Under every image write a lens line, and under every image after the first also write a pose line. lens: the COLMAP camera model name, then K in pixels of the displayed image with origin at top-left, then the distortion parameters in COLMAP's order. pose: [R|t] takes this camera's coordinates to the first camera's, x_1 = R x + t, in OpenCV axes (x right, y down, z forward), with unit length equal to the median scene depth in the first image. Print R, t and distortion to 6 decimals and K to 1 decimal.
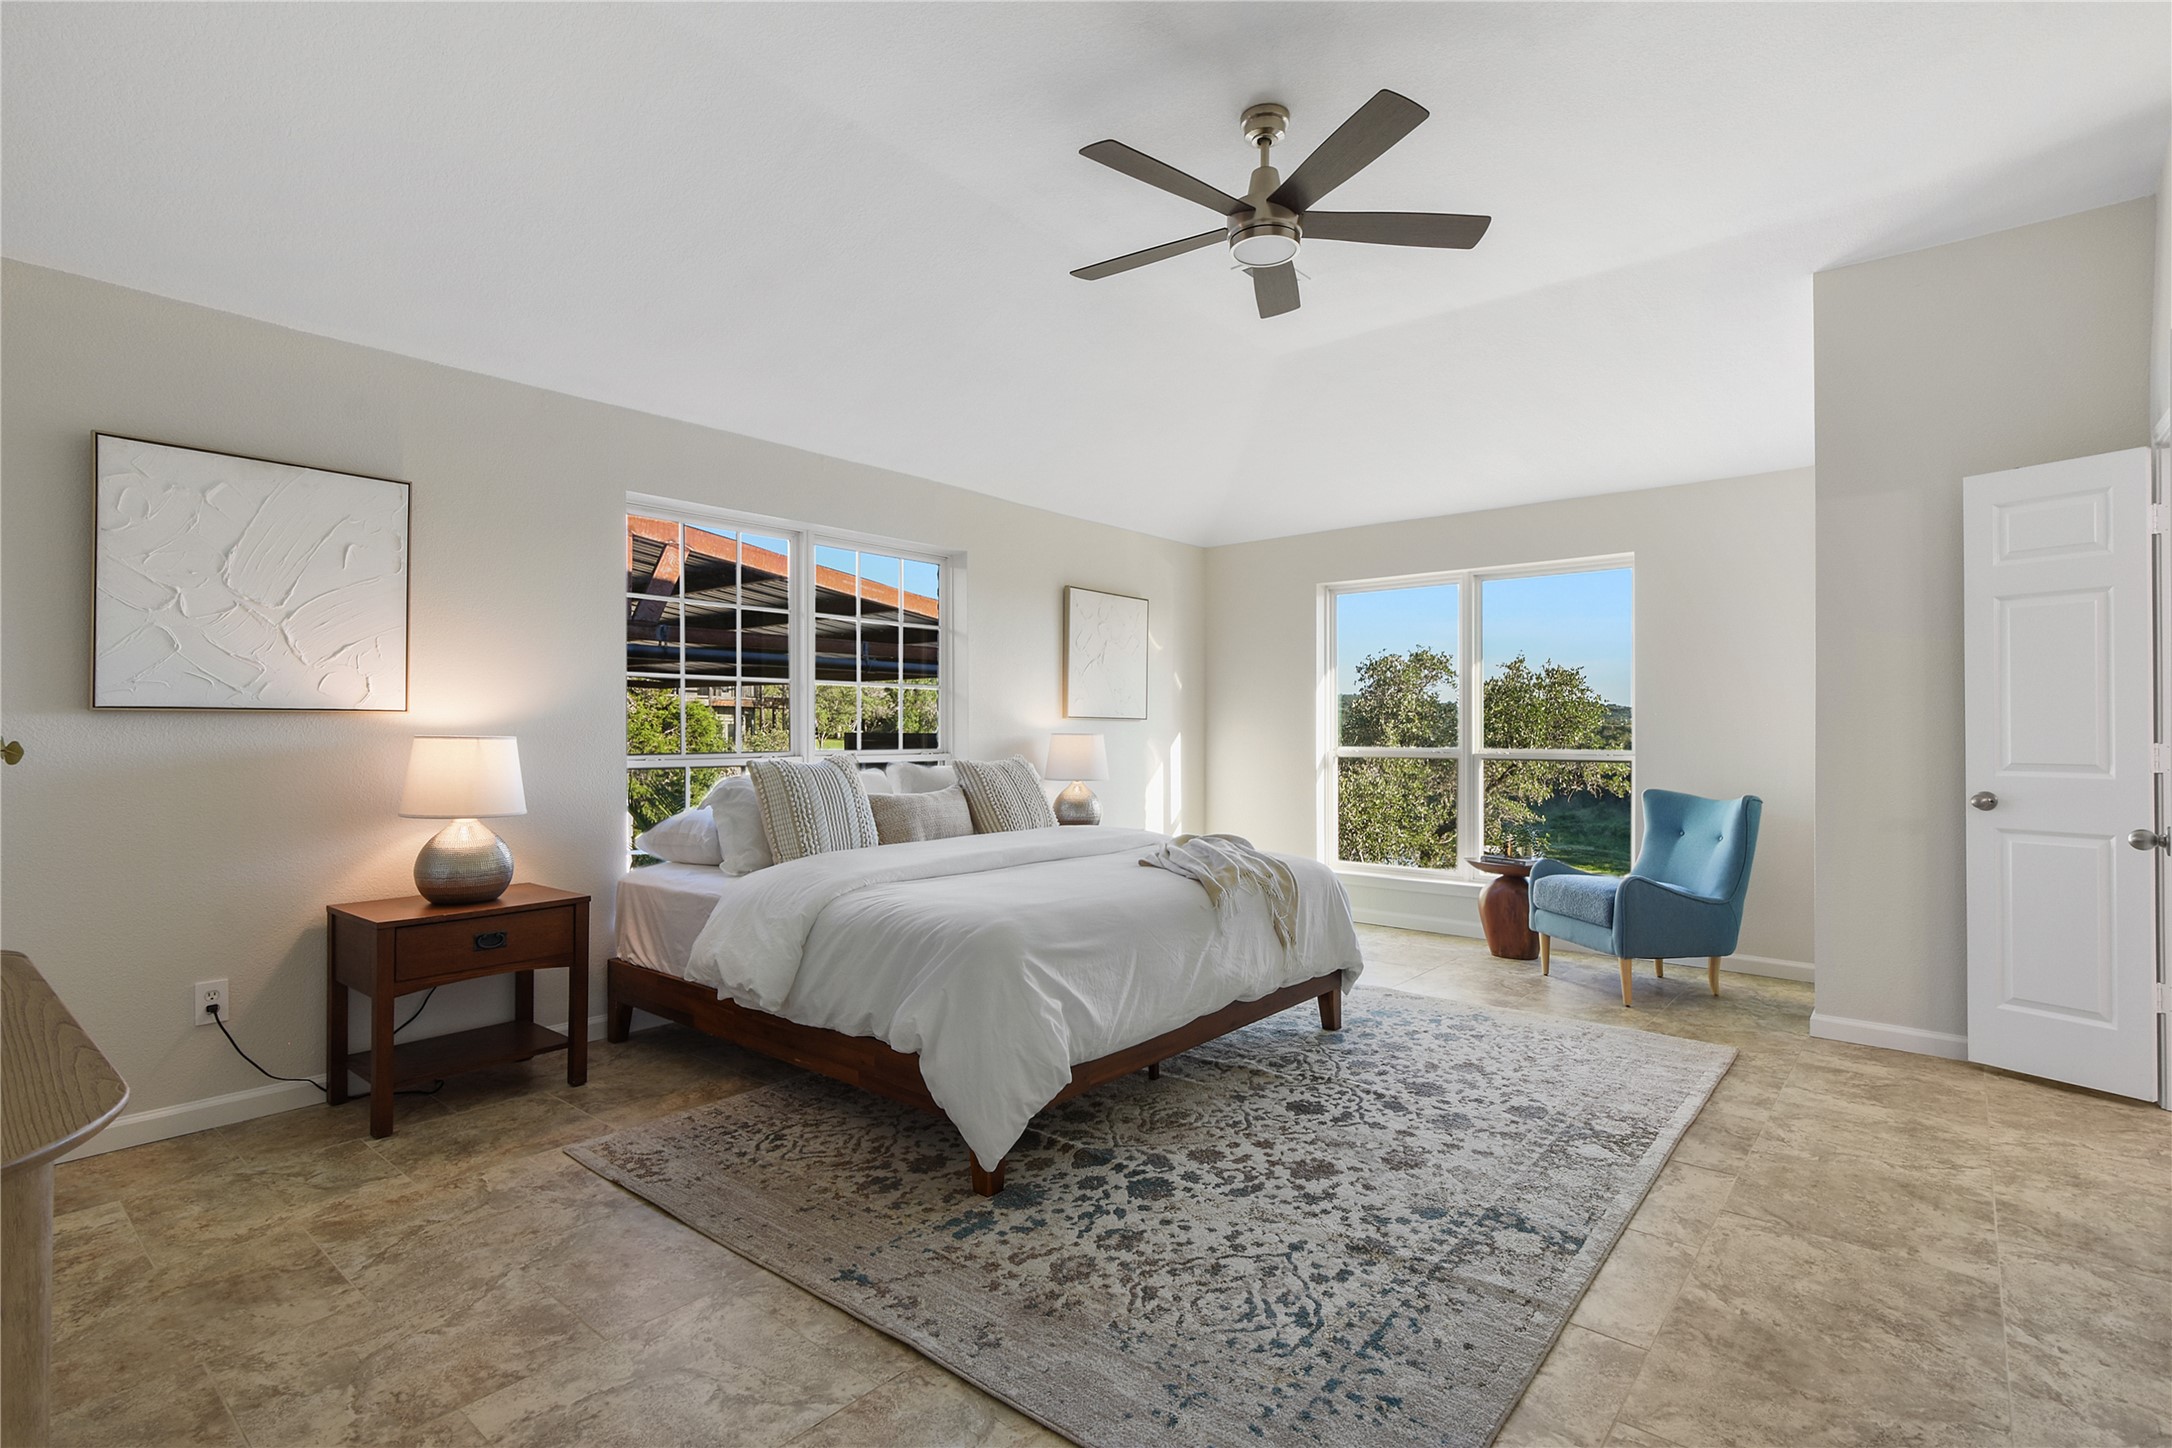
lens RADIAL K [[1044.4, 0, 1071.6], [0, 1044.4, 739.8], [0, 0, 1]] dist [0.005941, 0.001757]
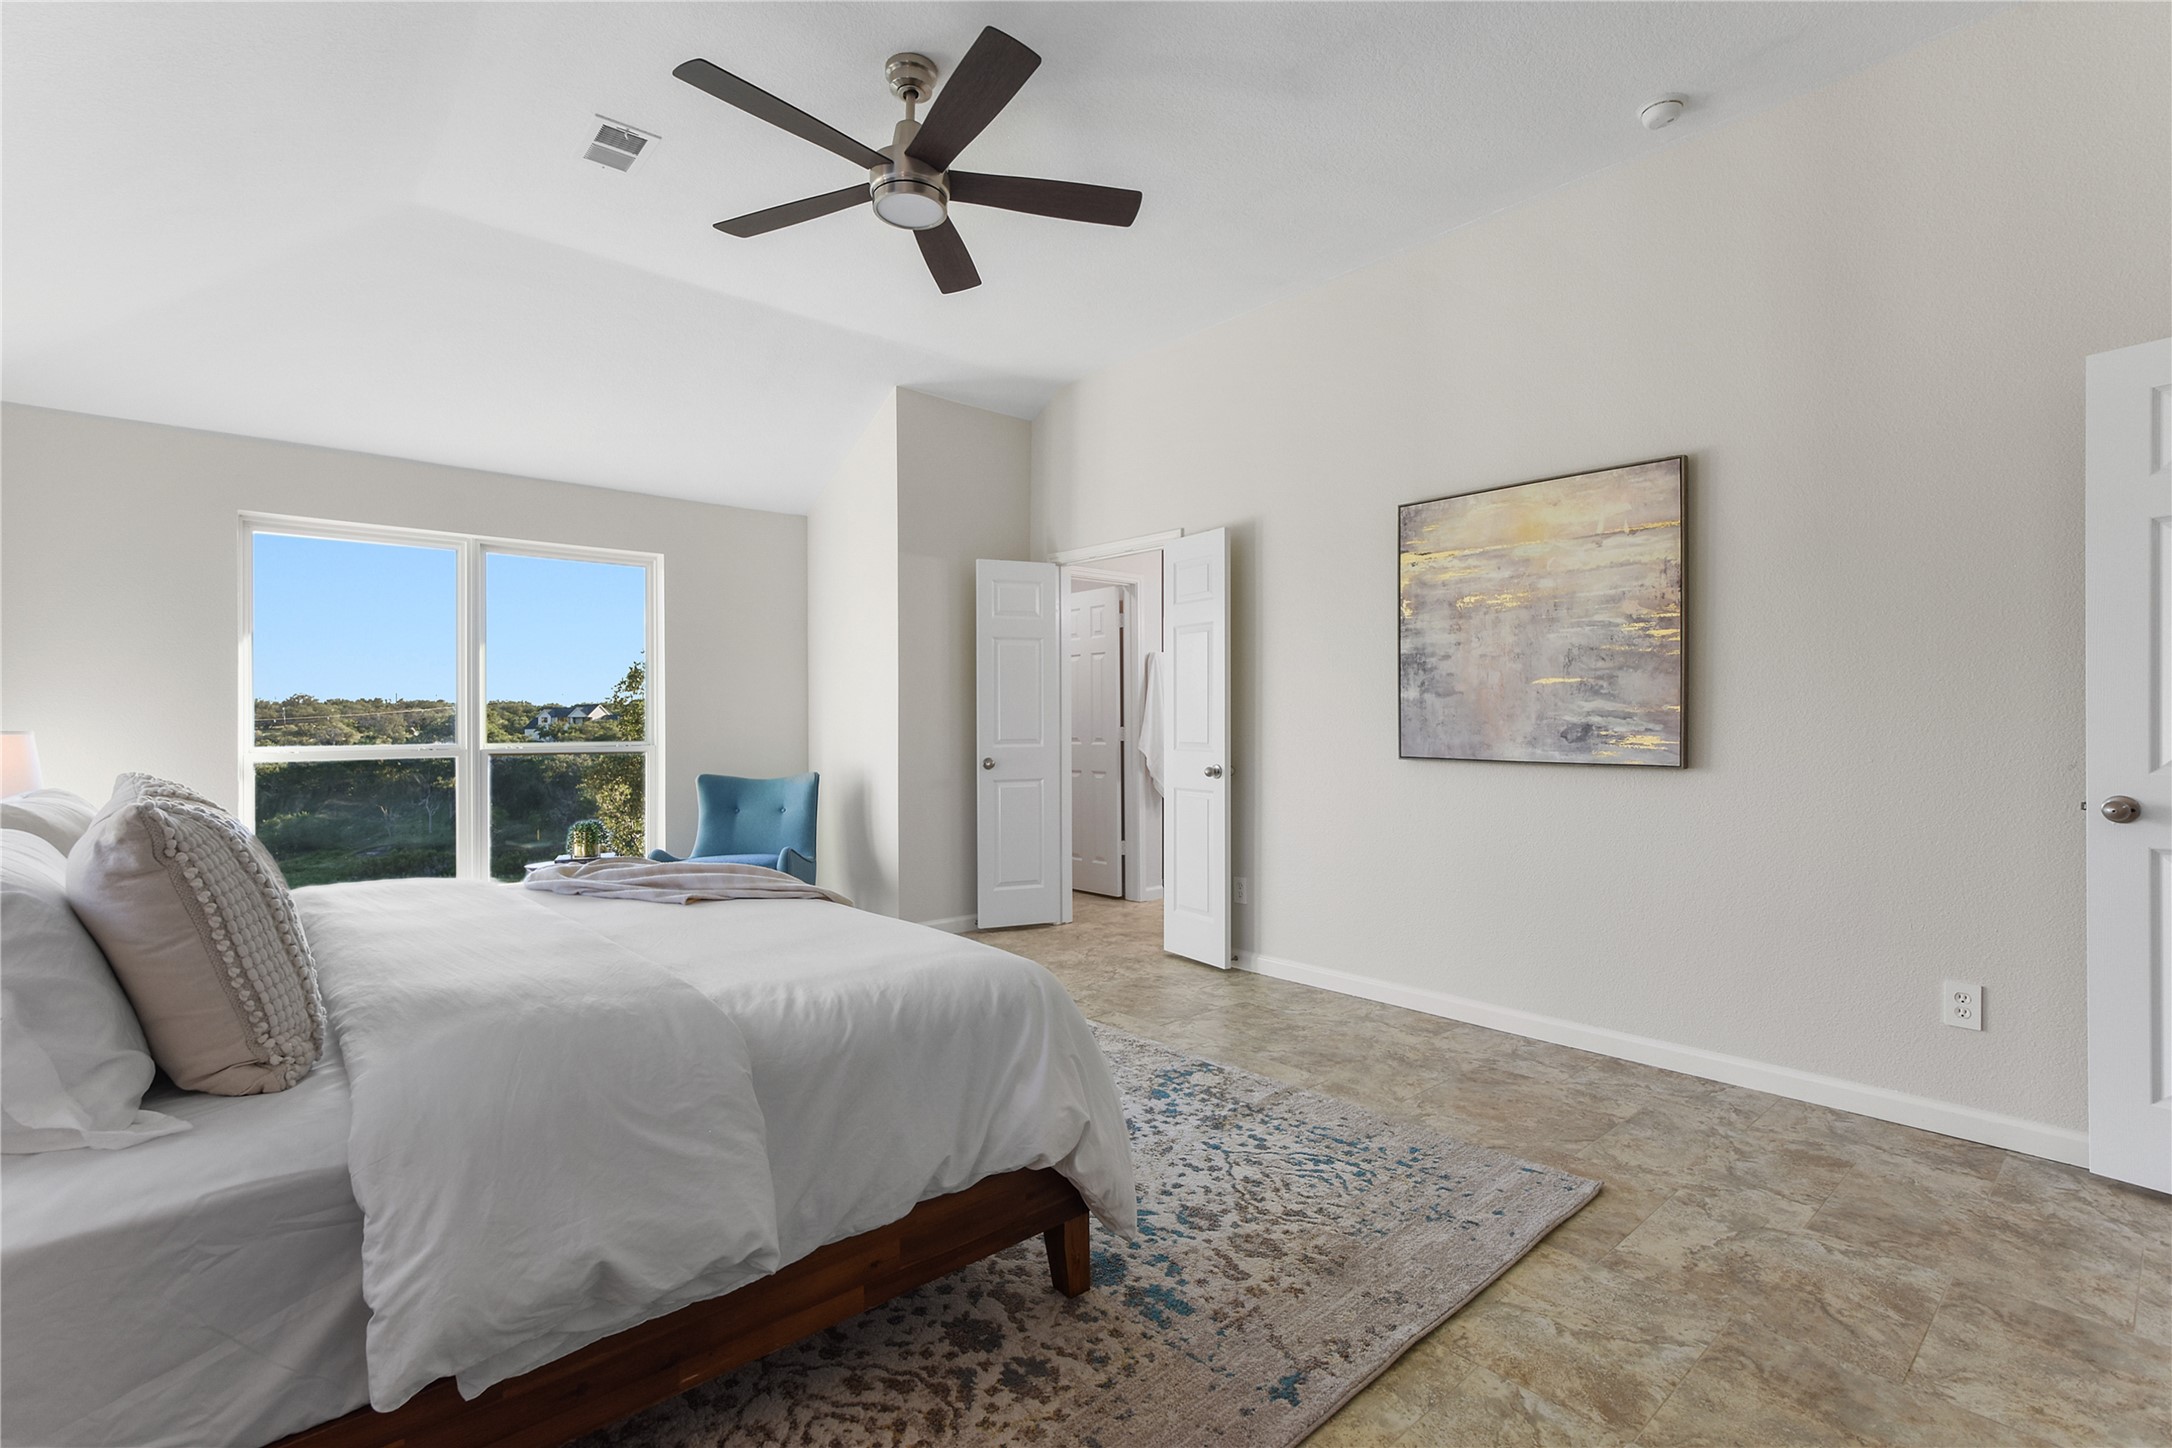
lens RADIAL K [[989.5, 0, 1099.8], [0, 989.5, 723.1], [0, 0, 1]] dist [0.001155, -0.000111]
pose [[0.132872, -0.004623, 0.991122, -0.772860], [0.015433, 0.999878, 0.002595, -0.005971], [-0.991013, 0.014951, 0.132927, 0.808739]]
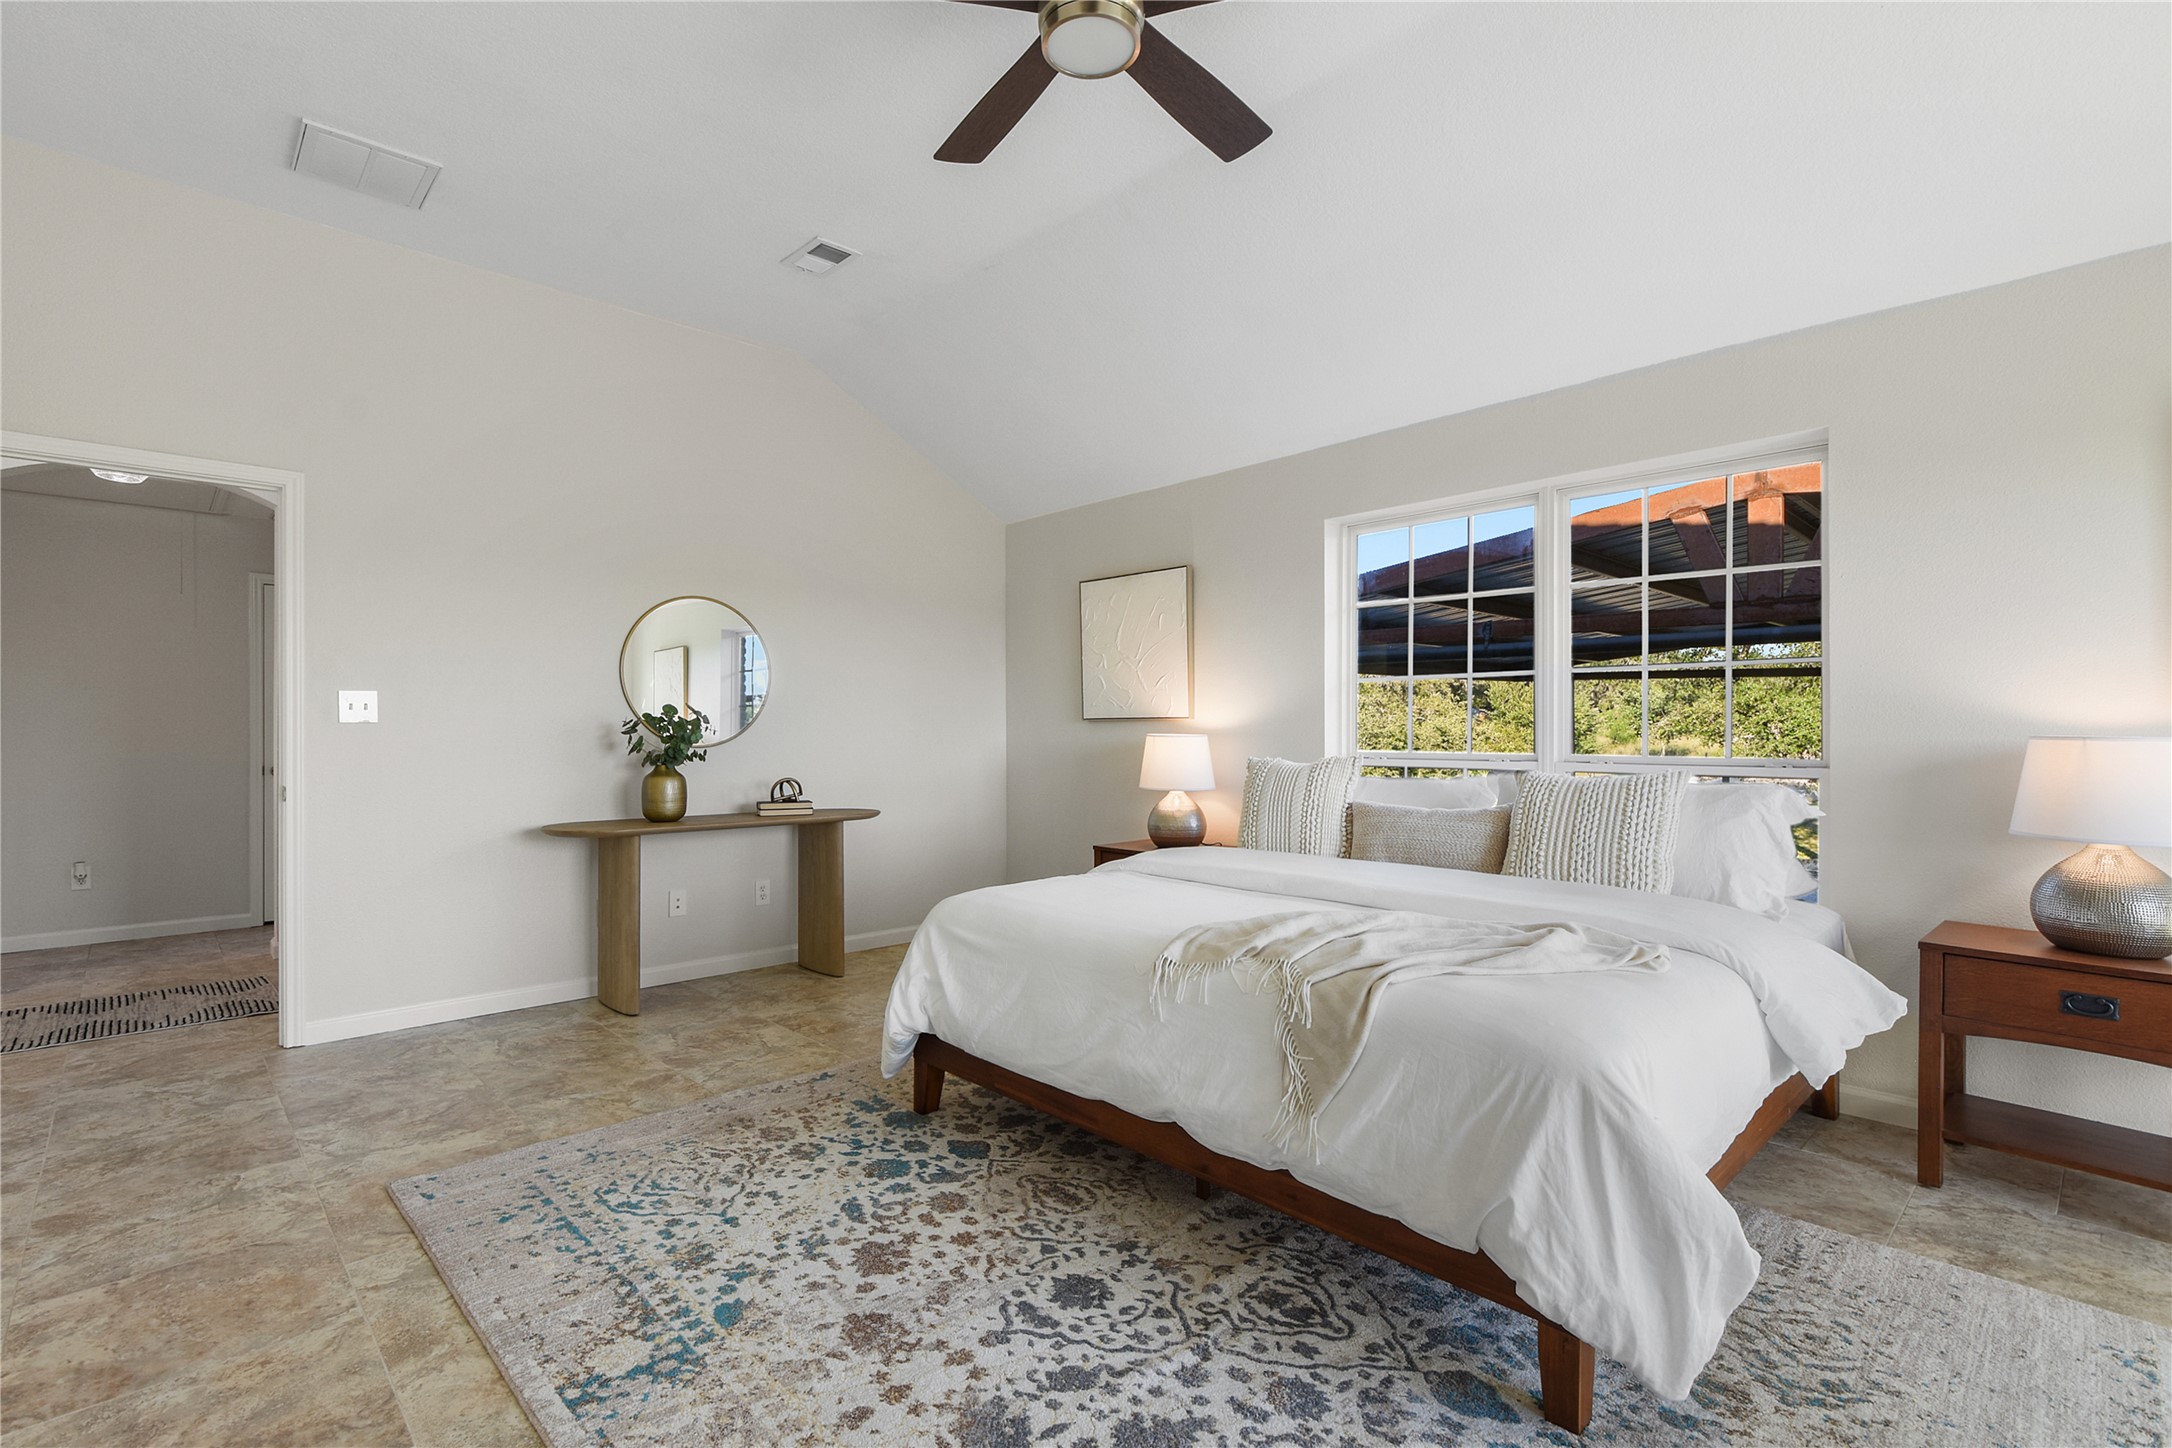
lens RADIAL K [[1023.3, 0, 1086.0], [0, 1023.3, 724.0], [0, 0, 1]] dist [0.005903, 0.000625]
pose [[-0.117546, -0.008177, -0.993034, 0.996543], [-0.009771, 0.999927, -0.007078, -0.006899], [0.993019, 0.008871, -0.117617, 1.224418]]
